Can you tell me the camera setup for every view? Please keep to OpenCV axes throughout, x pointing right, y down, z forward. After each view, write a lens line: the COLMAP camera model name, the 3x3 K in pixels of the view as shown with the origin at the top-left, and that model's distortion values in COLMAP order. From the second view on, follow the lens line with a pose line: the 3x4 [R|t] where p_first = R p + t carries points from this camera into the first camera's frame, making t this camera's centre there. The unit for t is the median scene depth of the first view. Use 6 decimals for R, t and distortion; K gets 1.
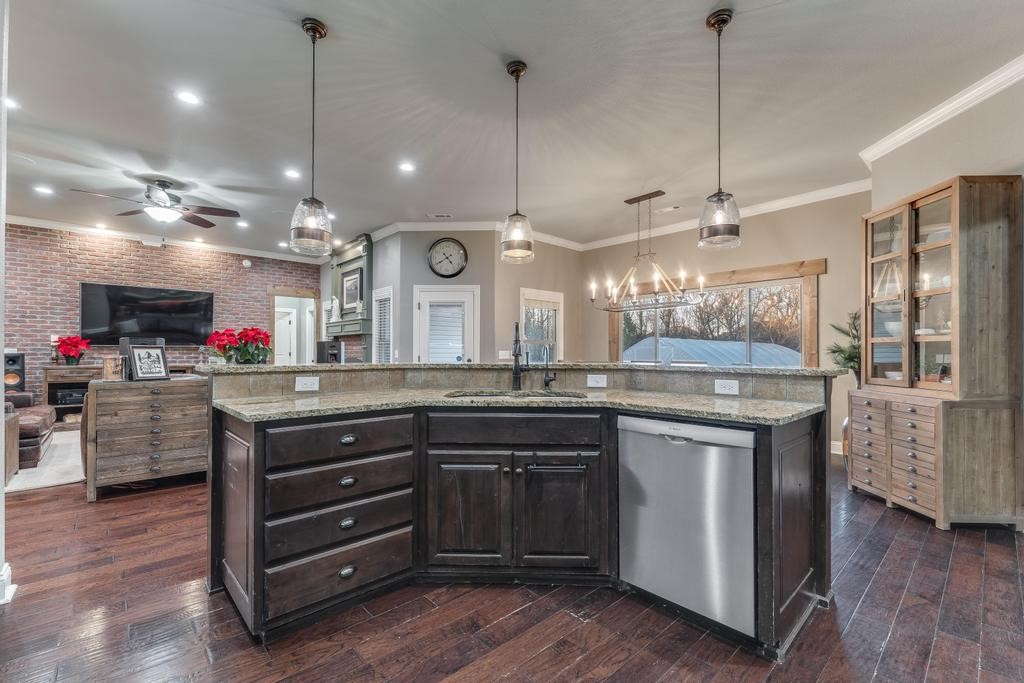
lens RADIAL K [[444.1, 0, 513.5], [0, 444.1, 348.0], [0, 0, 1]] dist [-0.000069, 0.000011]
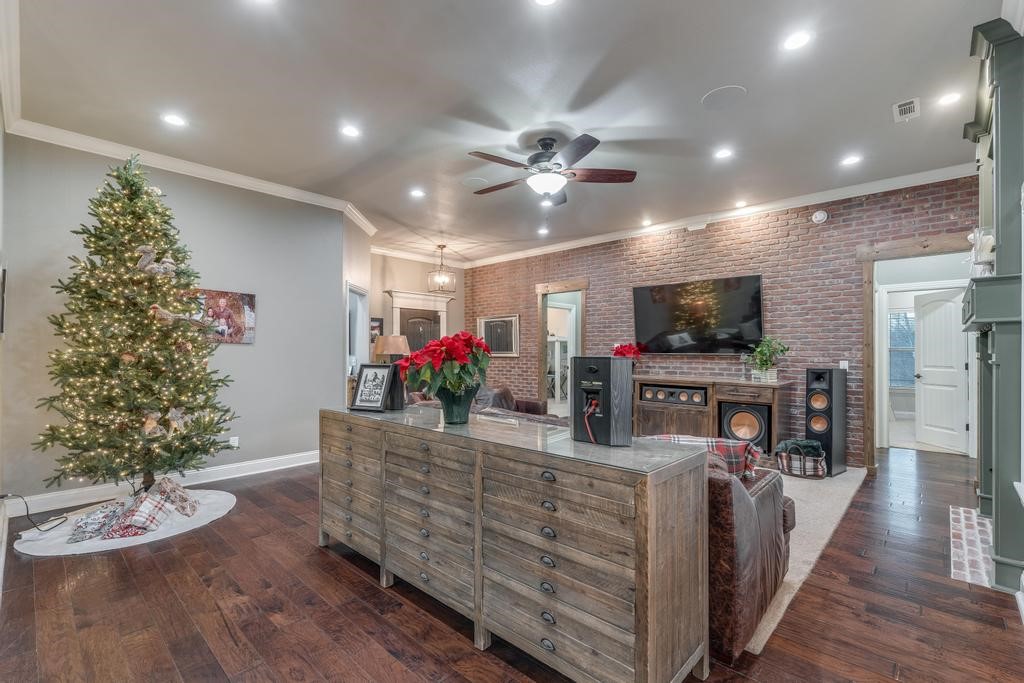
lens RADIAL K [[454.4, 0, 511.6], [0, 454.4, 350.1], [0, 0, 1]] dist [0.000679, -0.000372]
pose [[0.078184, -0.000536, -0.996939, -0.019238], [0.007488, 0.999972, 0.000050, -0.014799], [0.996911, -0.007469, 0.078185, 0.629058]]
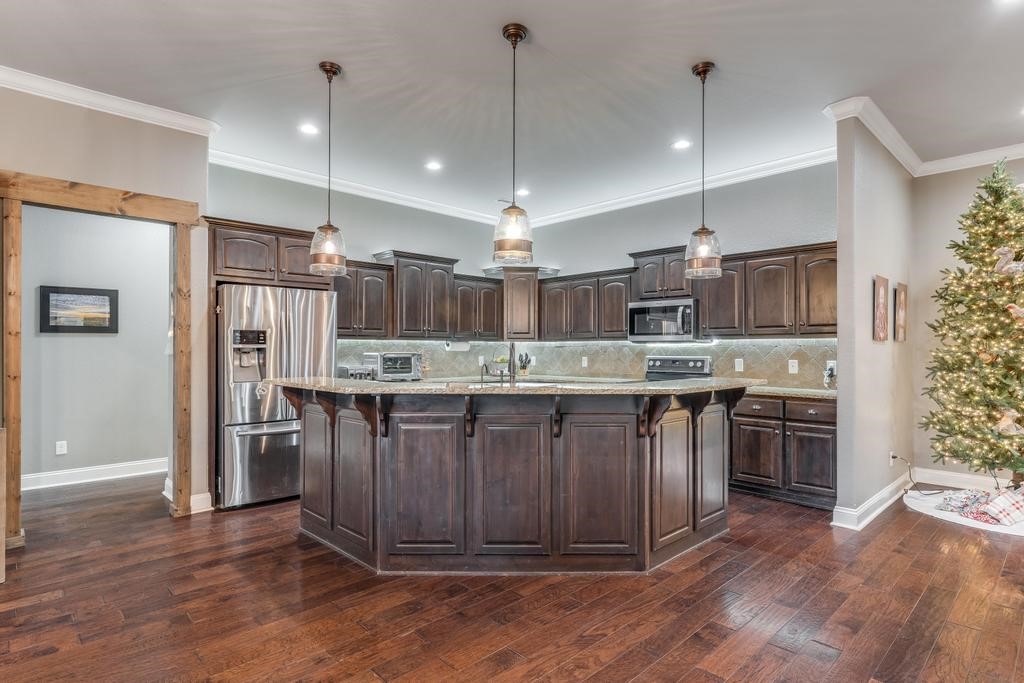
lens RADIAL K [[541.6, 0, 510.7], [0, 541.6, 346.2], [0, 0, 1]] dist [0.003220, 0.000577]
pose [[-0.999805, -0.001459, -0.019683, 0.006748], [-0.001215, 0.999922, -0.012408, -0.013400], [0.019700, -0.012381, -0.999729, 0.790333]]
